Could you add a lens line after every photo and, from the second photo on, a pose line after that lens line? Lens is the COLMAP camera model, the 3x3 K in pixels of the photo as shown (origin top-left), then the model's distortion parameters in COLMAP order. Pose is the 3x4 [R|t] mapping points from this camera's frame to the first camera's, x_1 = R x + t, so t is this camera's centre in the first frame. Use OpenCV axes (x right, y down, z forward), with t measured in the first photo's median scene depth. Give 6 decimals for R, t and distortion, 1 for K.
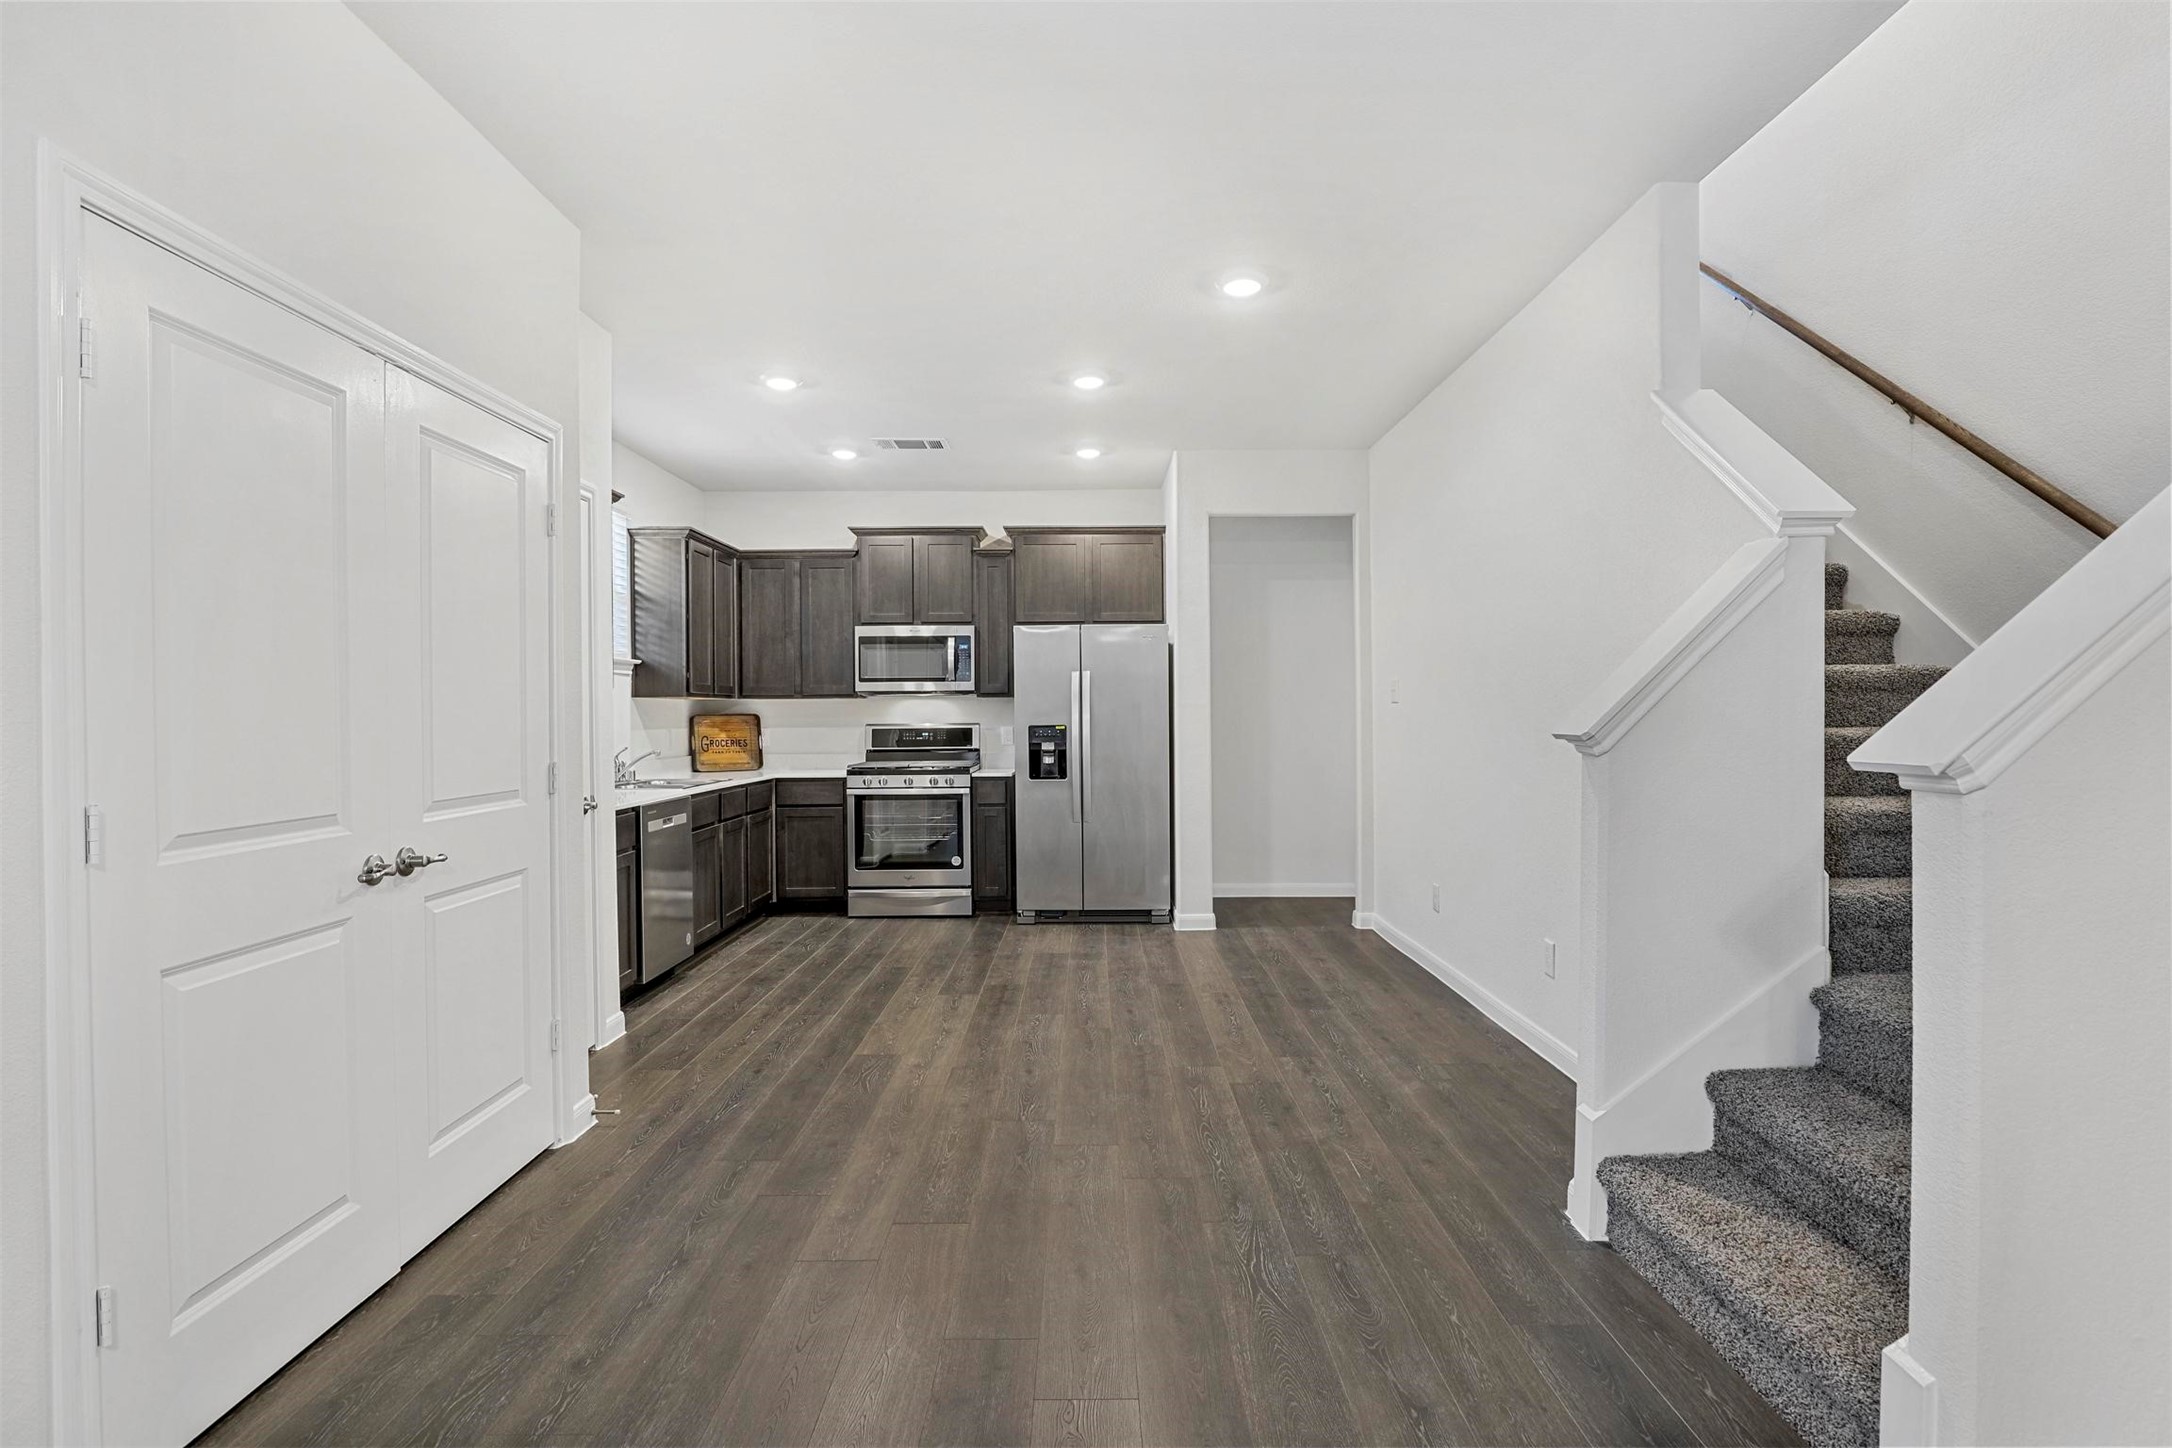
lens RADIAL K [[1153.9, 0, 1085.1], [0, 1153.9, 718.2], [0, 0, 1]] dist [0.000215, 0.000096]
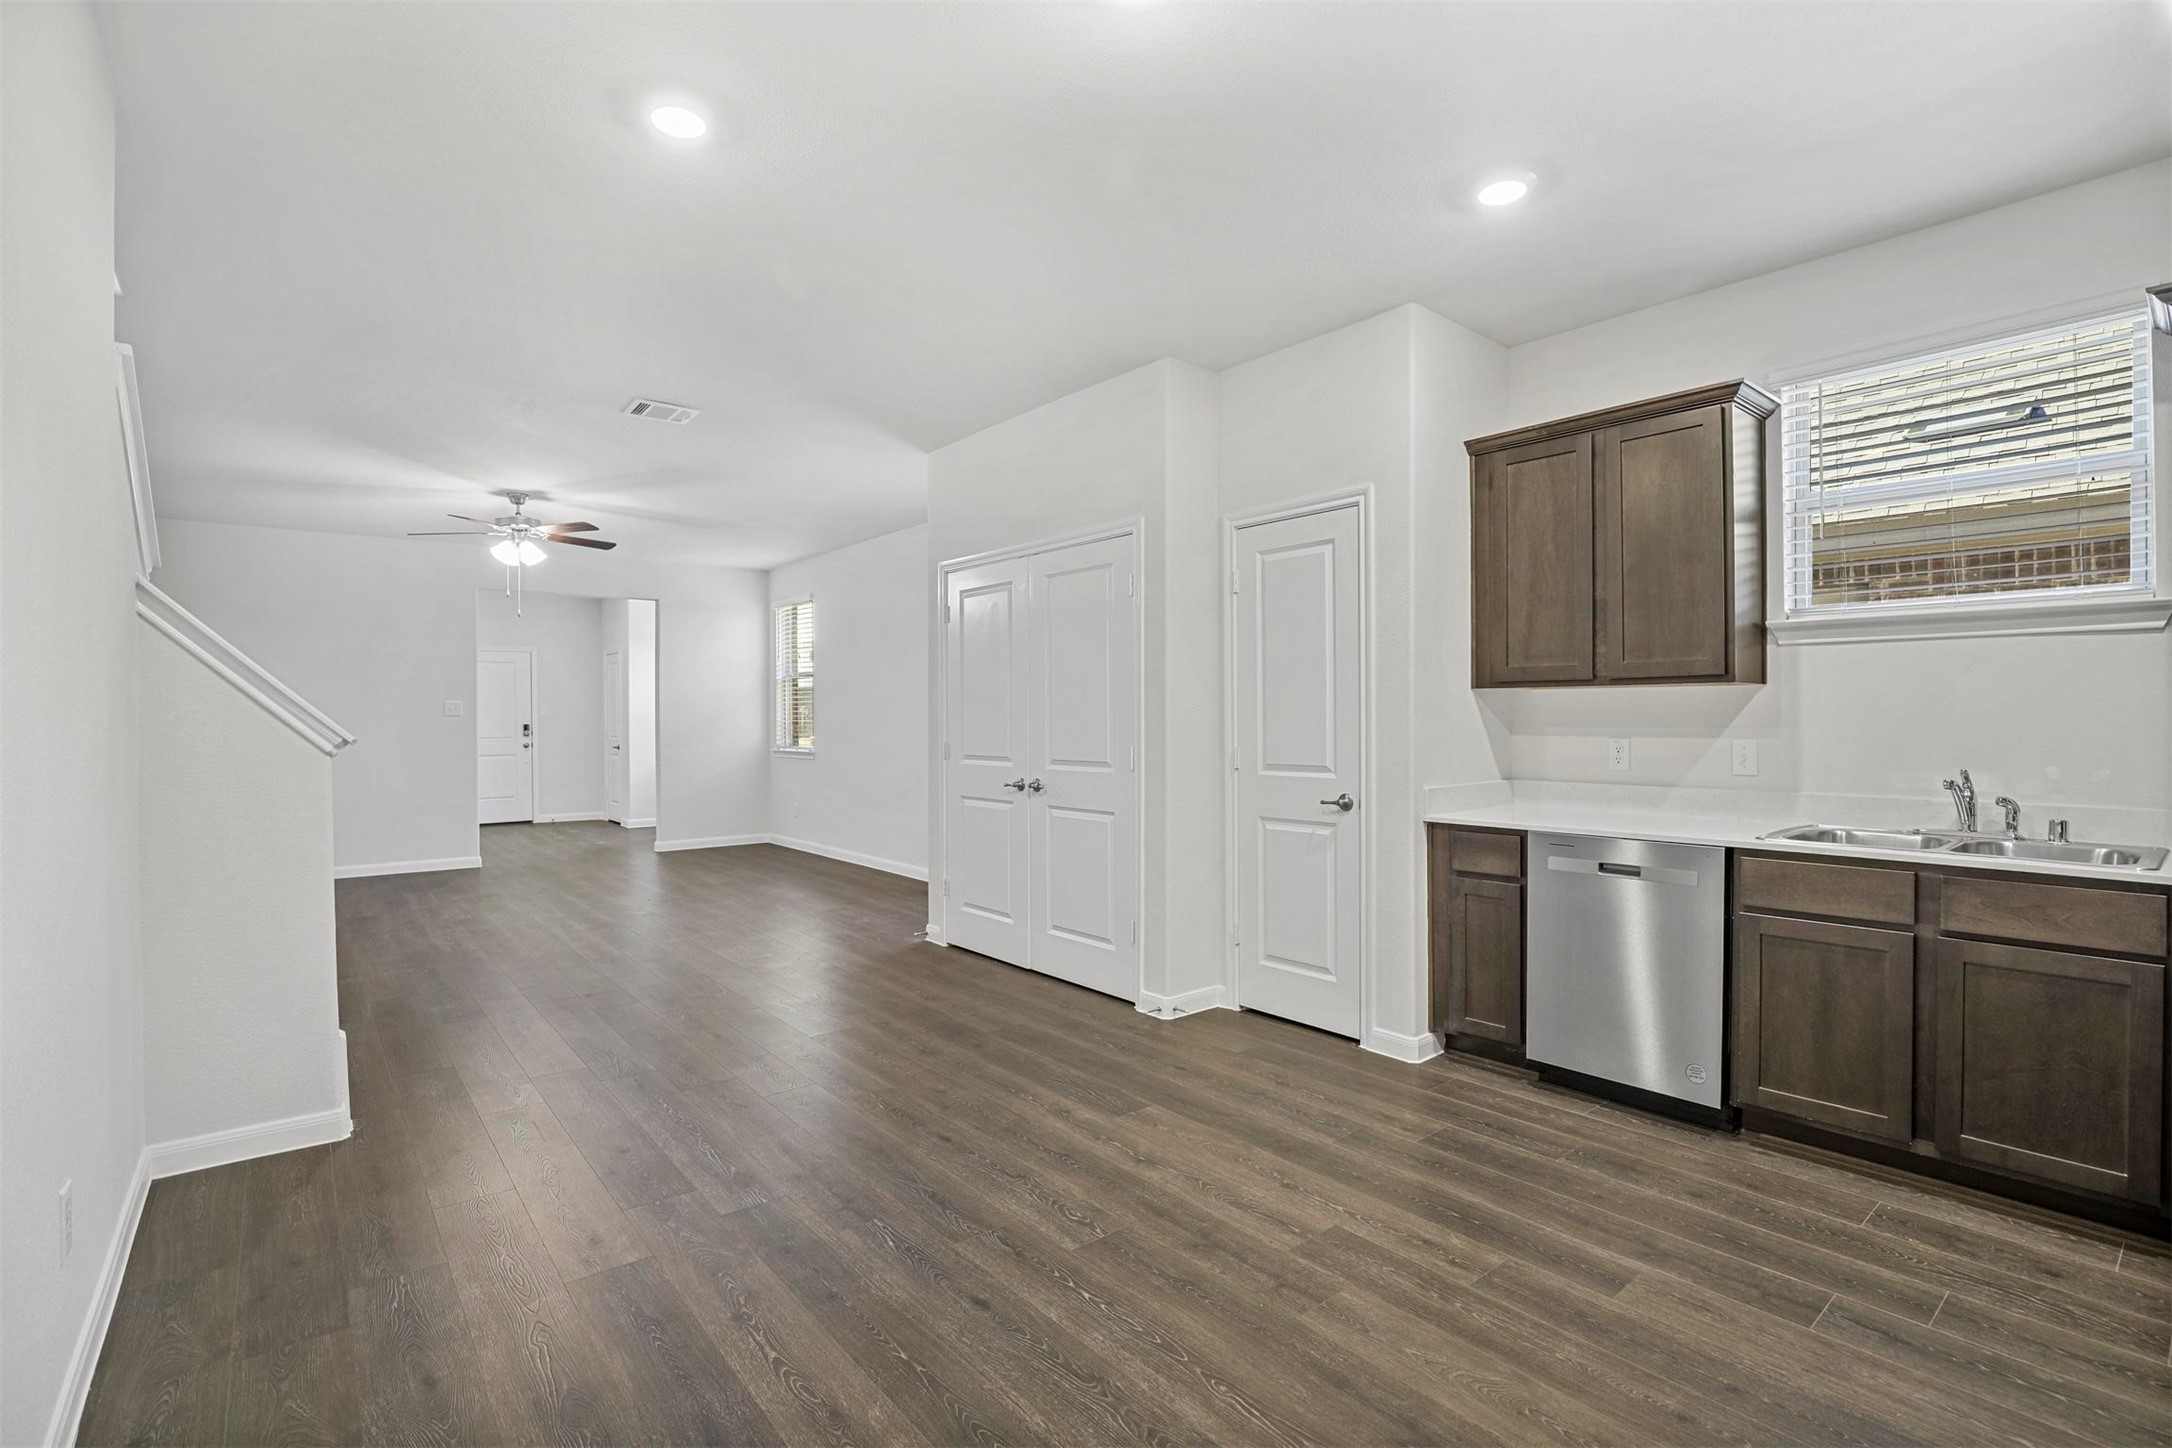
lens RADIAL K [[1014.8, 0, 1108.5], [0, 1014.8, 725.0], [0, 0, 1]] dist [-0.030752, 0.000445]
pose [[-0.769084, 0.012559, -0.639024, 0.191062], [0.003845, 0.999880, 0.015024, -0.005445], [0.639136, 0.009097, -0.769040, 0.952012]]
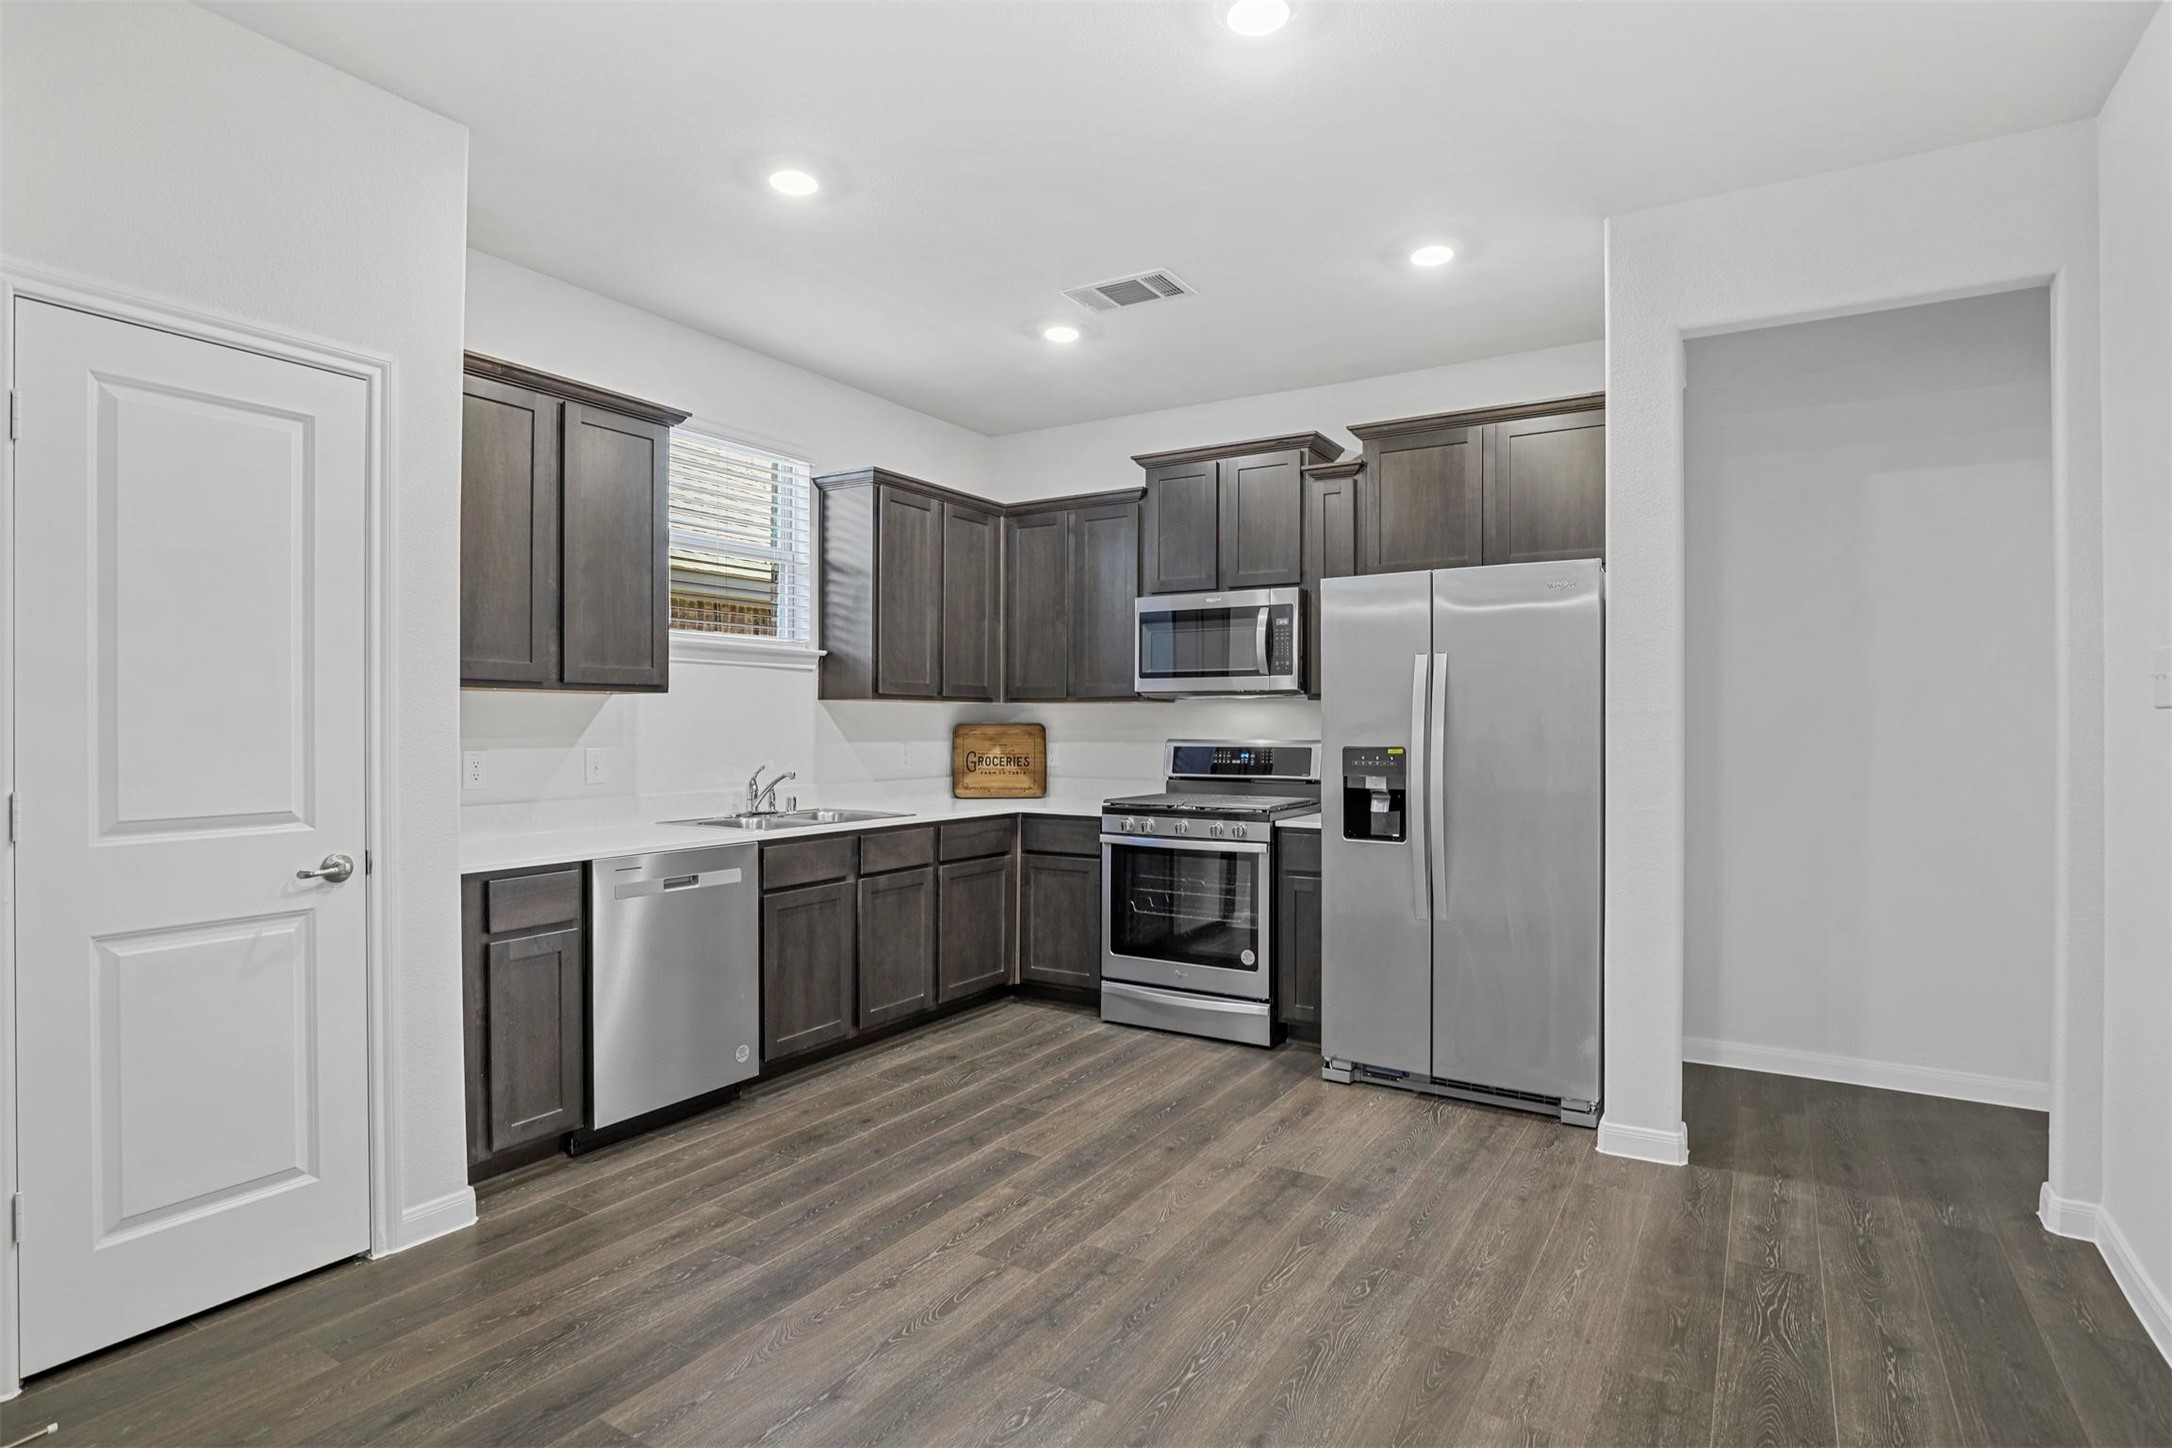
lens RADIAL K [[1123.4, 0, 1086.0], [0, 1123.4, 724.0], [0, 0, 1]] dist [-0.011192, -0.001052]
pose [[0.851357, 0.009457, -0.524502, 0.135640], [-0.010602, 0.999943, 0.000822, -0.004445], [0.524480, 0.004861, 0.851409, 0.427445]]
